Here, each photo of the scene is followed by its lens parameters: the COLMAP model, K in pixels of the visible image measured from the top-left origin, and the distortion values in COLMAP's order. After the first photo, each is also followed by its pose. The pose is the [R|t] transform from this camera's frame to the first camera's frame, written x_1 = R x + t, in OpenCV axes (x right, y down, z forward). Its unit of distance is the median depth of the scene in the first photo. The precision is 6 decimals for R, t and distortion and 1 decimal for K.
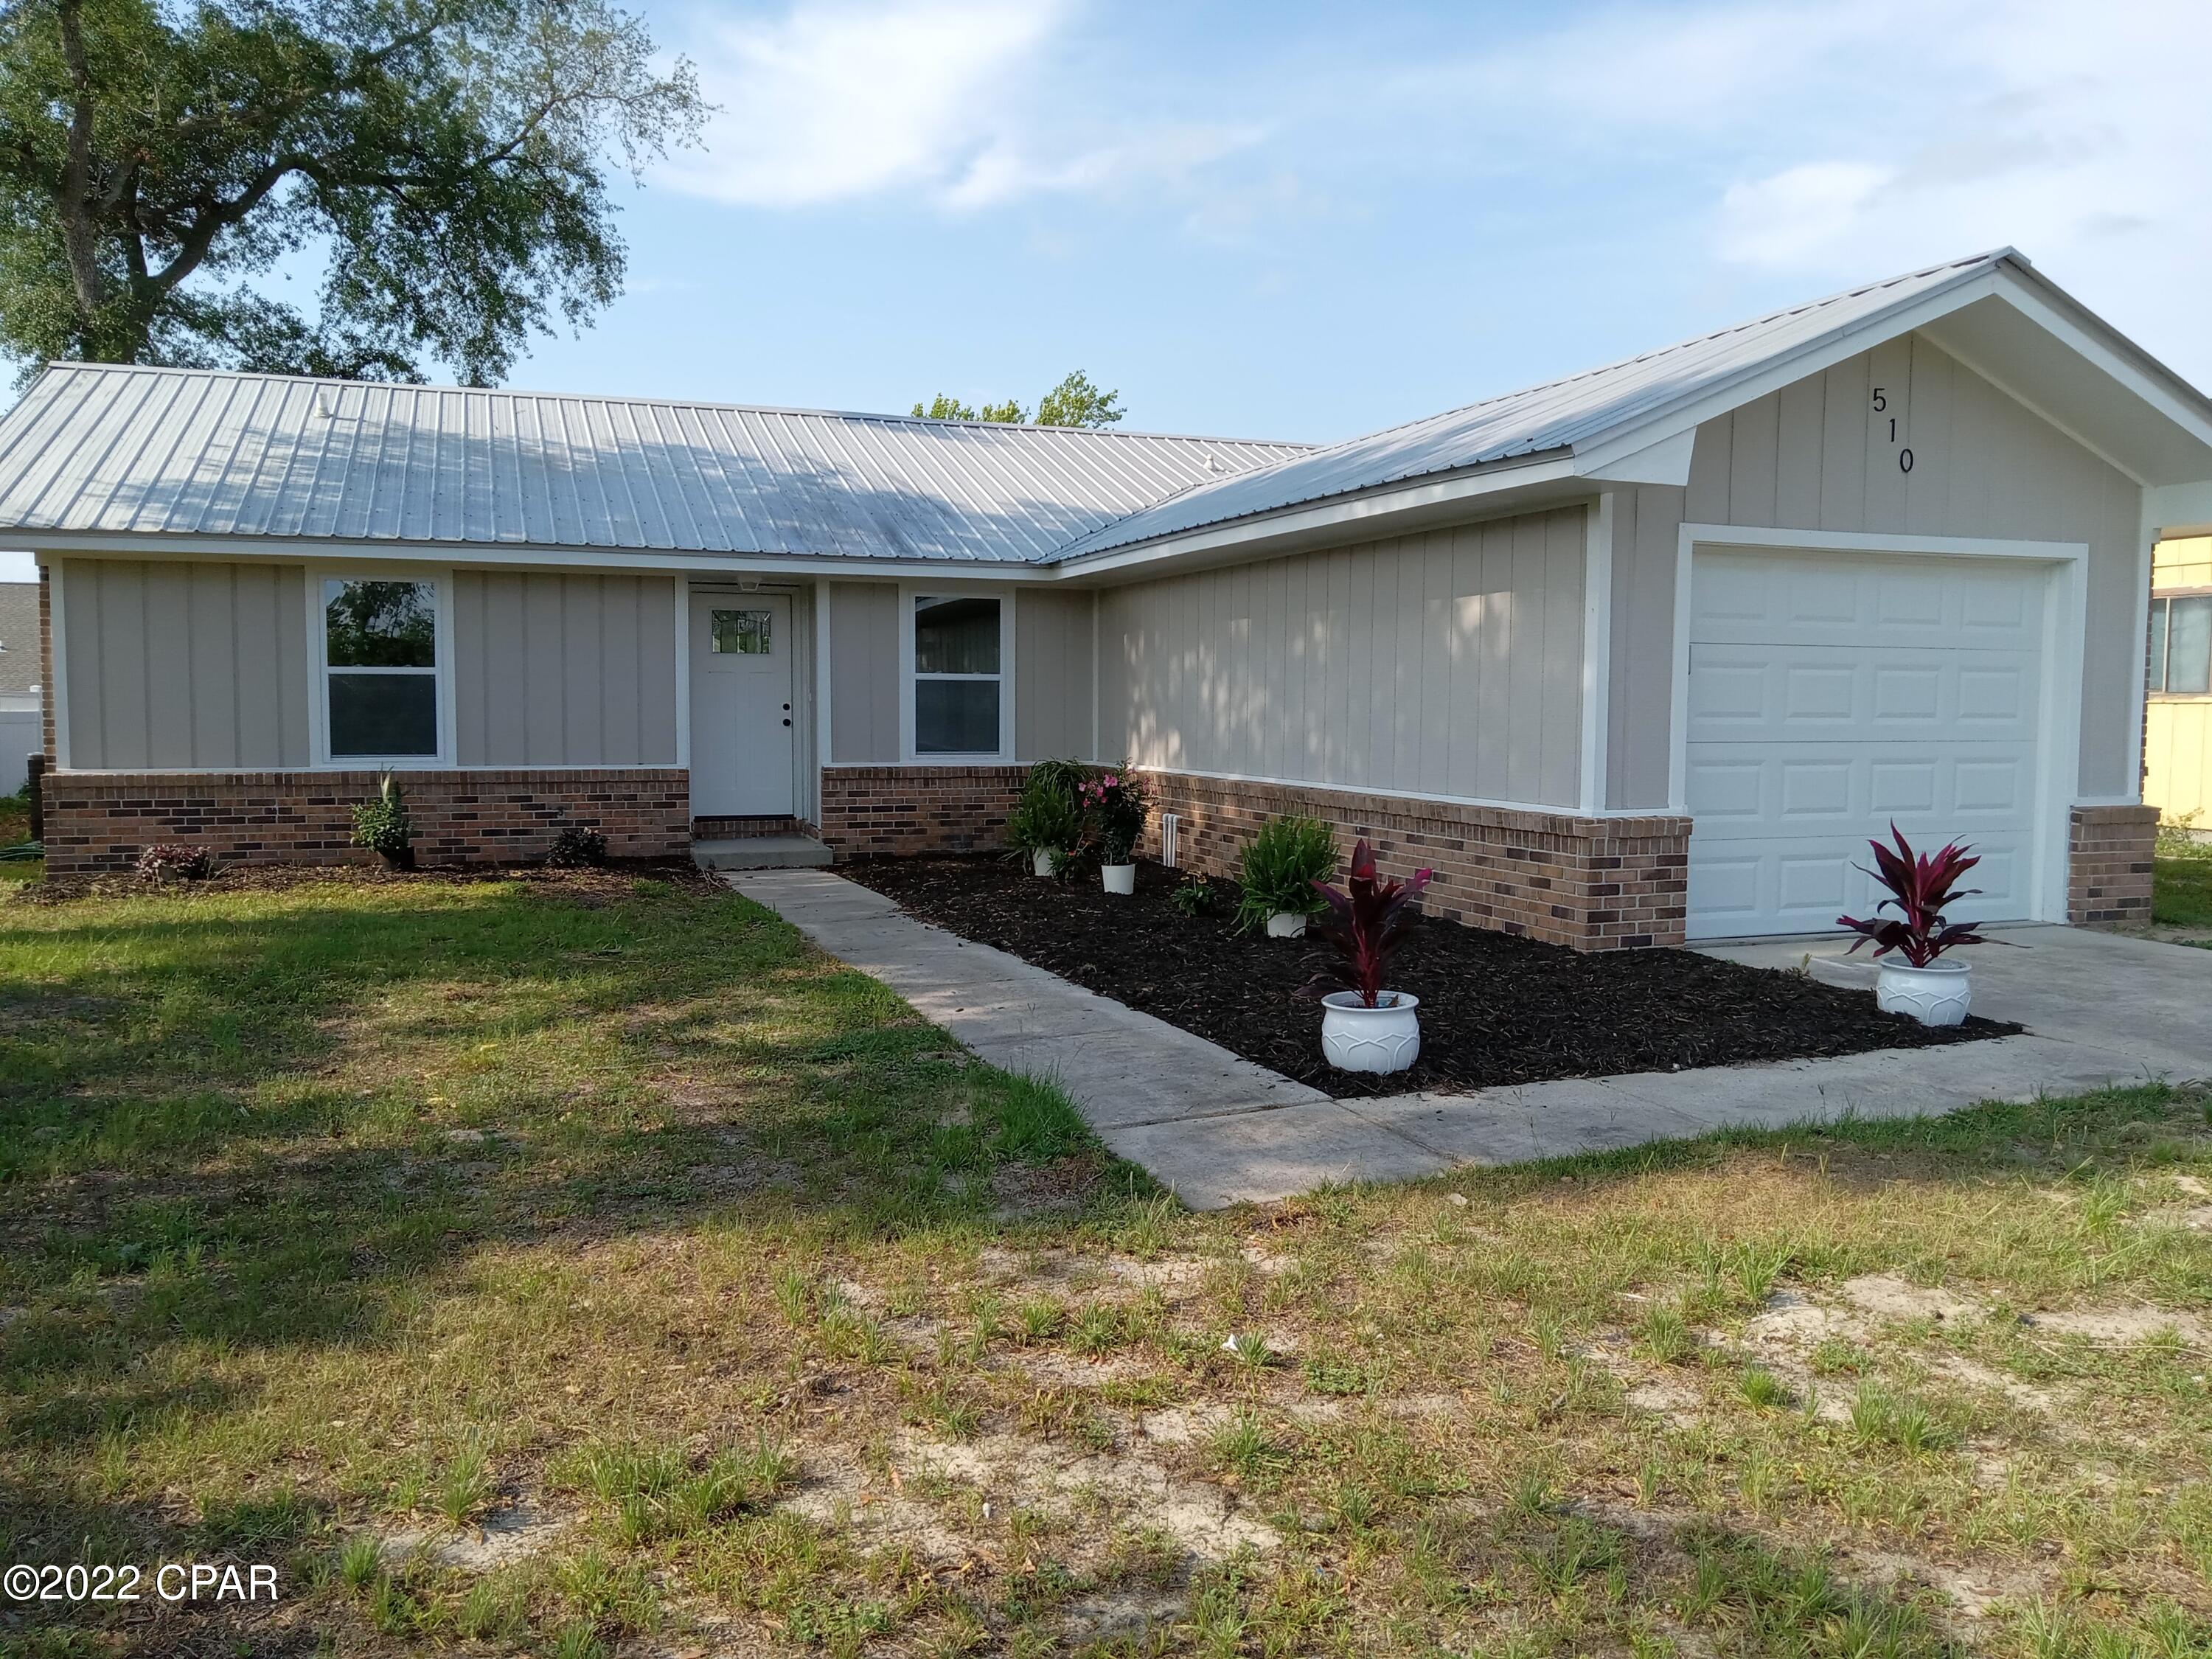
lens RADIAL K [[1697.3, 0, 1111.5], [0, 1697.3, 828.6], [0, 0, 1]] dist [-0.005269, -0.002582]
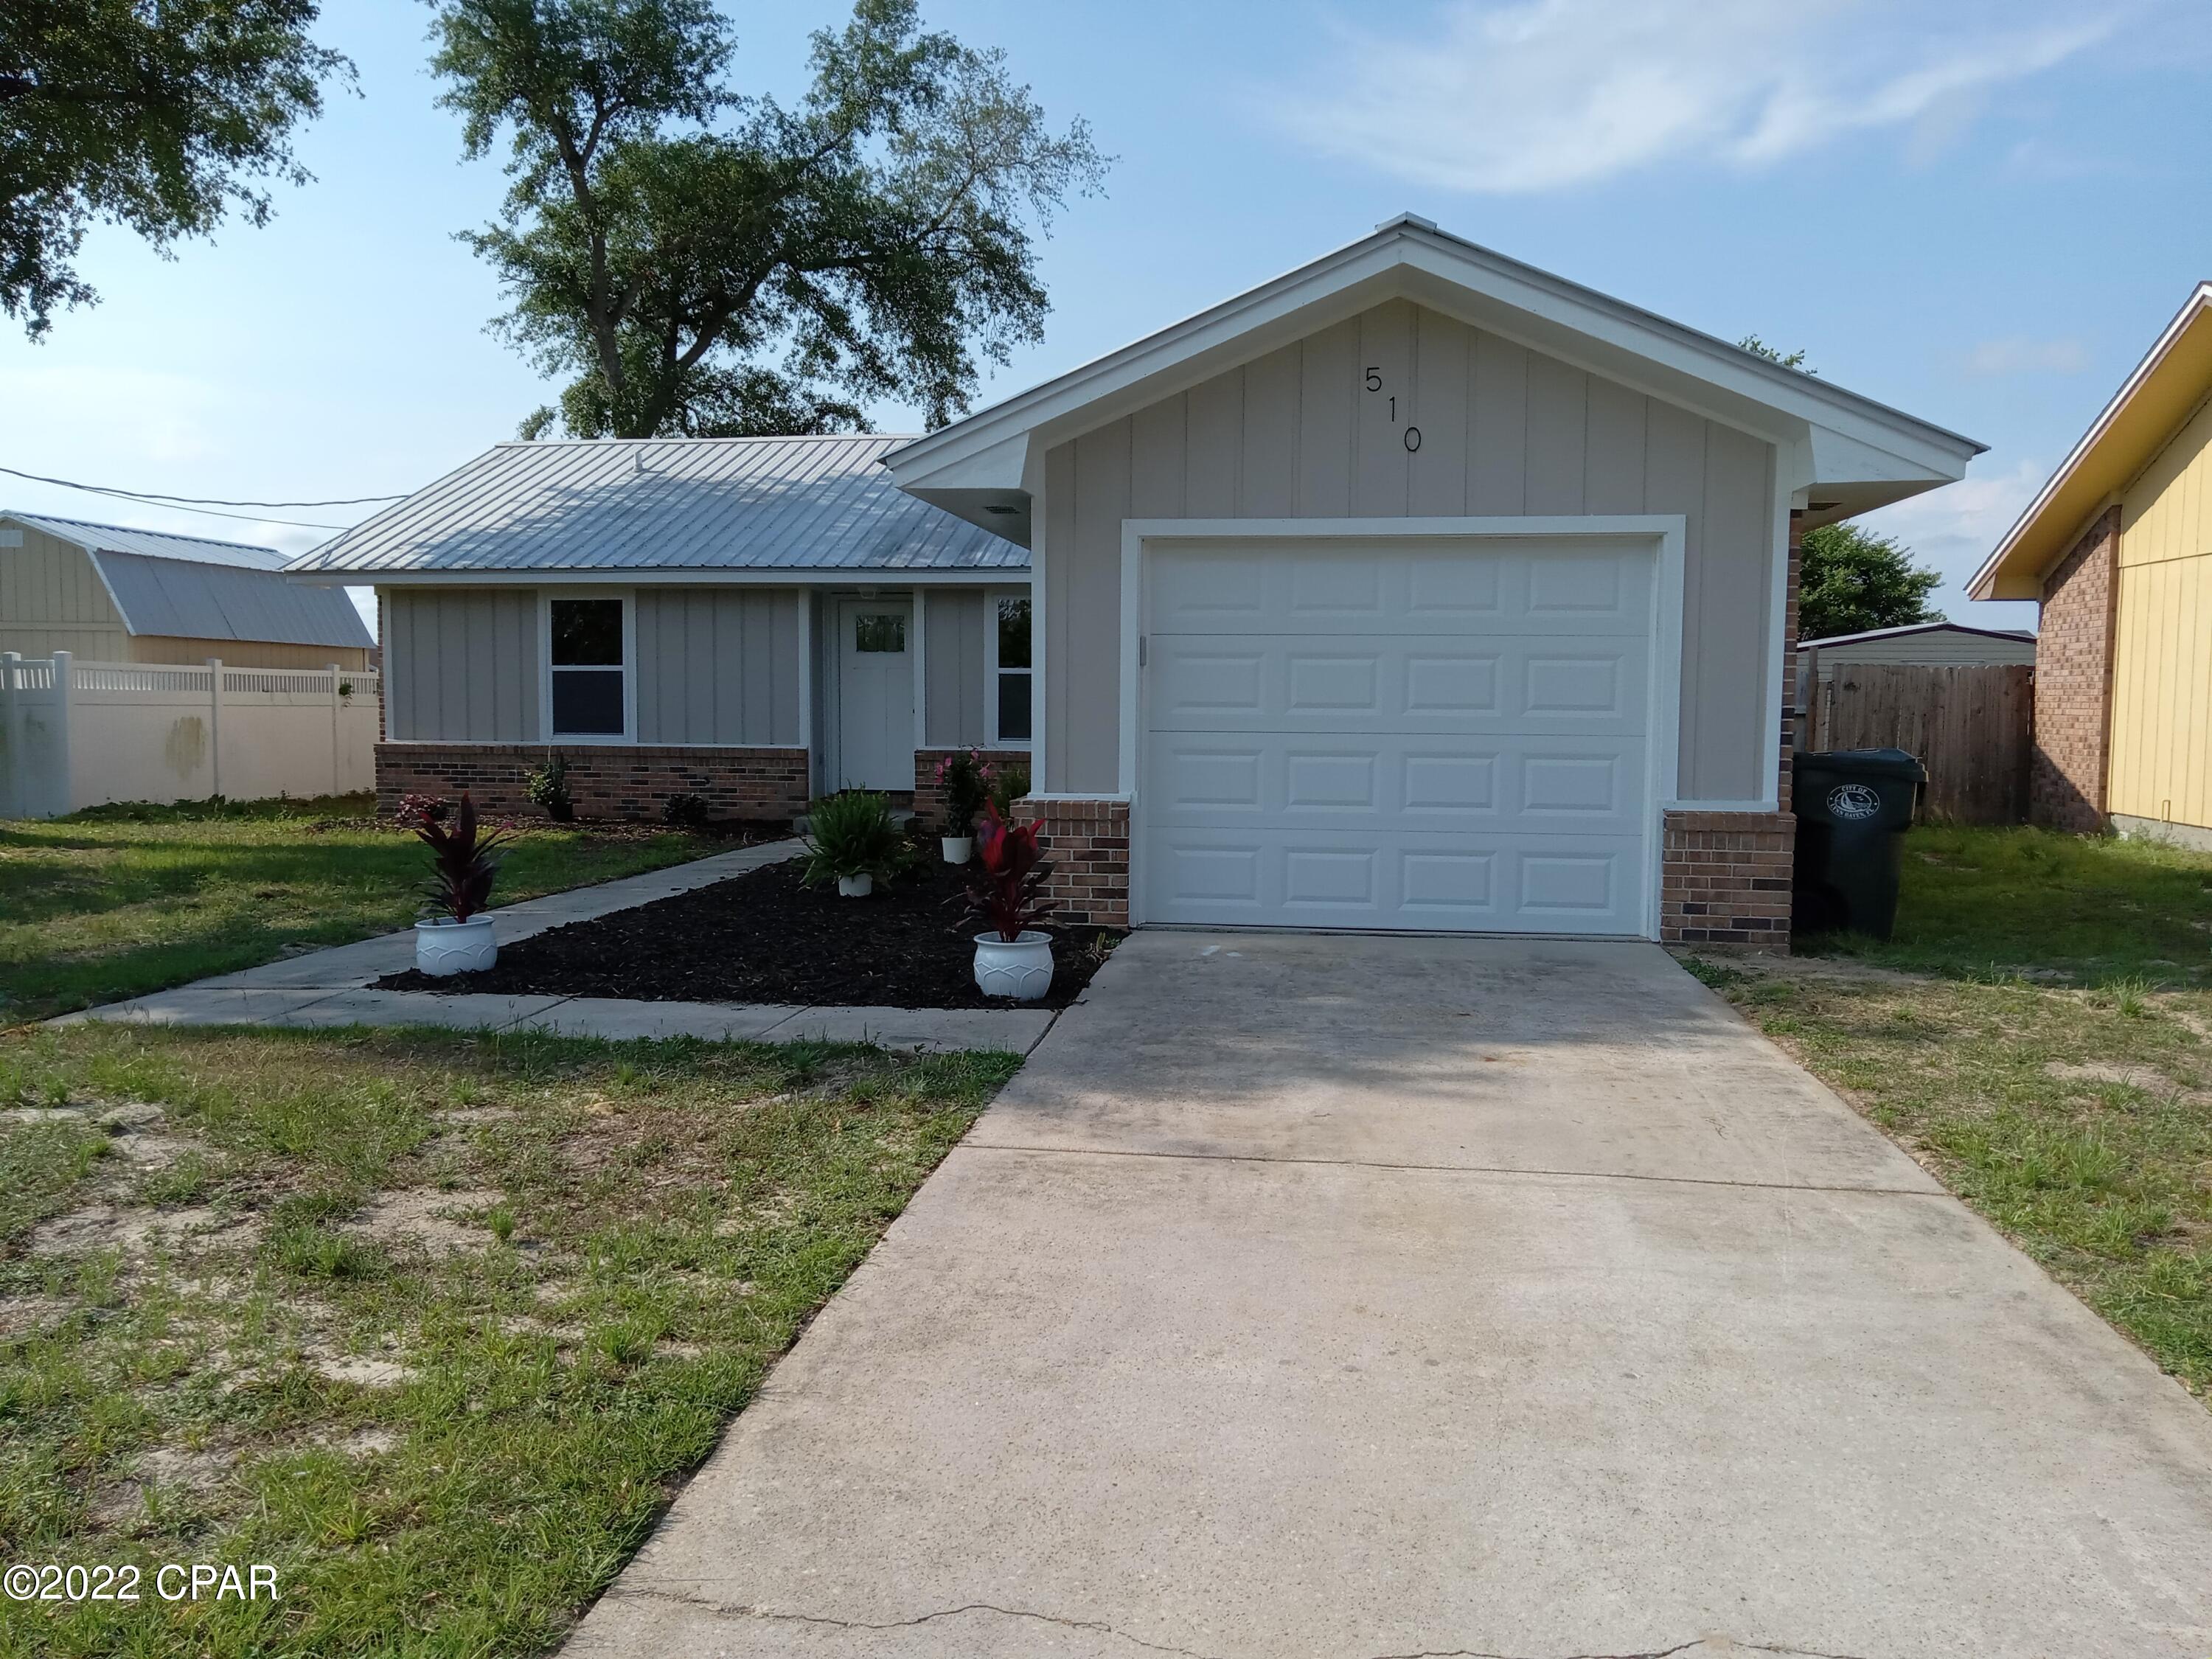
lens RADIAL K [[1697.3, 0, 1094.7], [0, 1697.3, 831.2], [0, 0, 1]] dist [-0.005269, -0.002582]
pose [[0.871191, 0.041438, -0.489192, 0.557125], [-0.039647, 0.999115, 0.014026, -0.001930], [0.489340, 0.007176, 0.872064, 0.055726]]
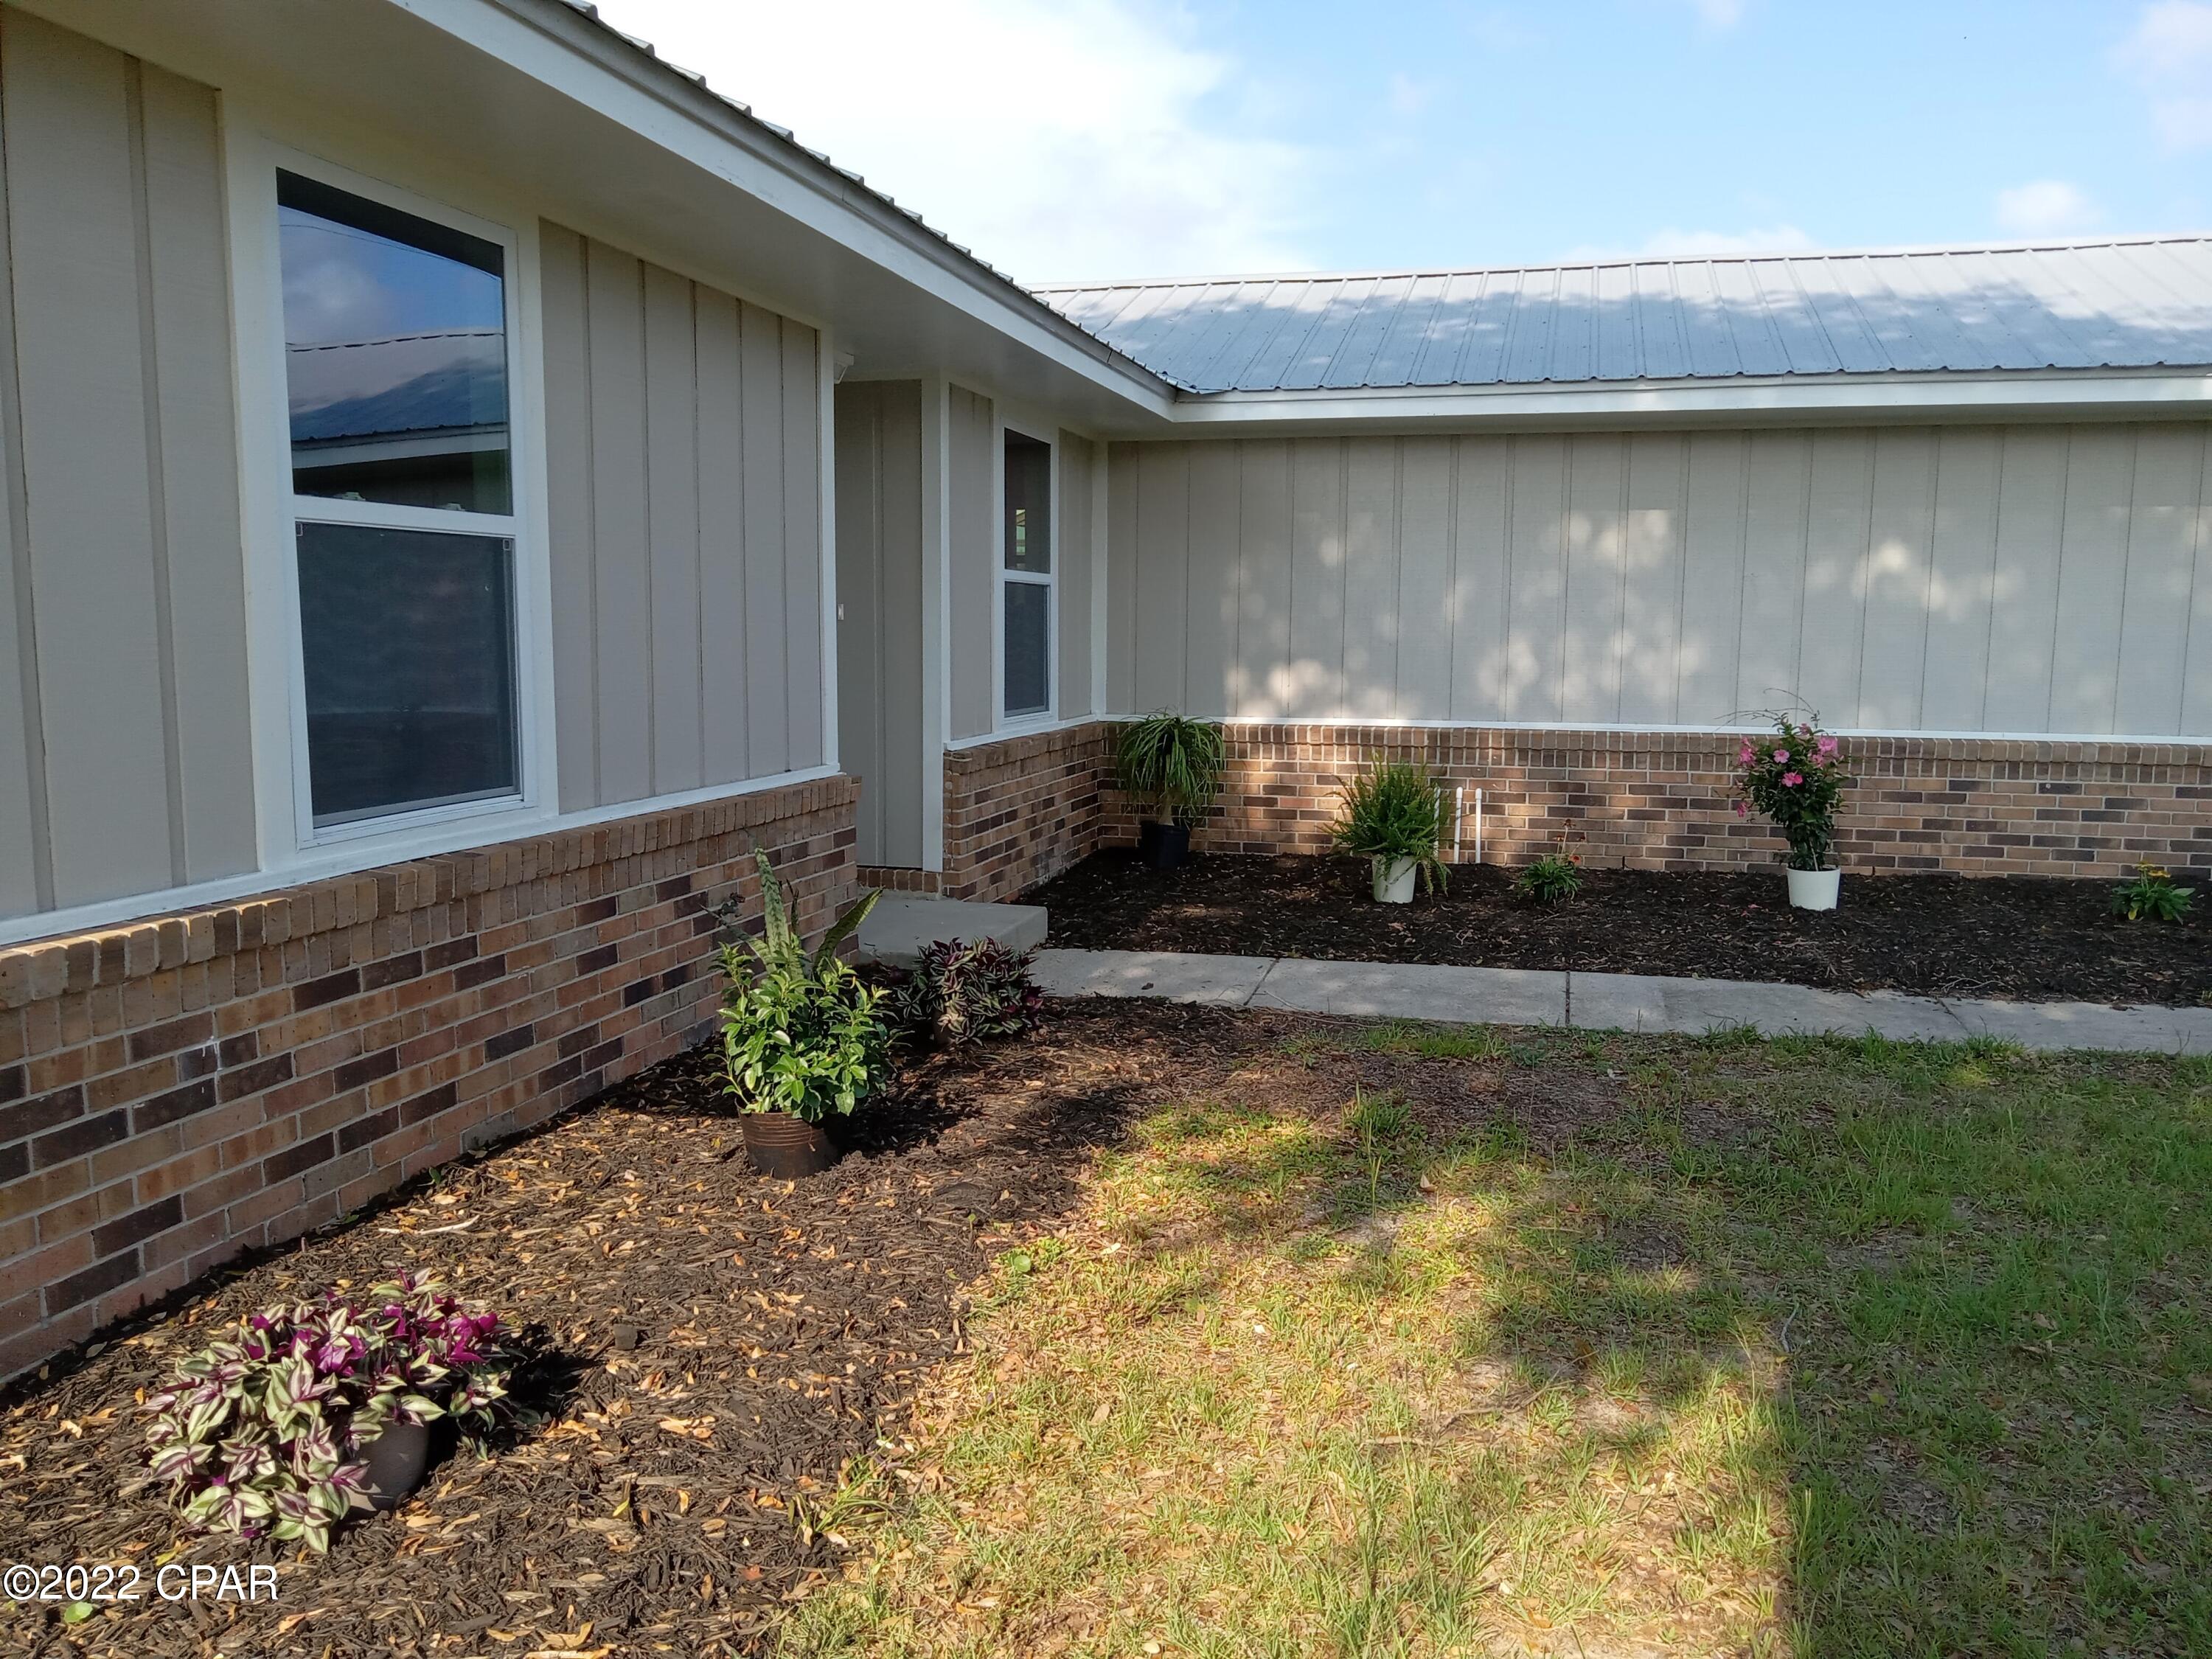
lens RADIAL K [[1697.3, 0, 1104.5], [0, 1697.3, 828.0], [0, 0, 1]] dist [-0.005269, -0.002582]
pose [[0.572931, -0.100902, 0.813369, -0.613622], [0.054518, 0.994887, 0.085018, -0.058550], [-0.817789, -0.004367, 0.575502, 0.736925]]
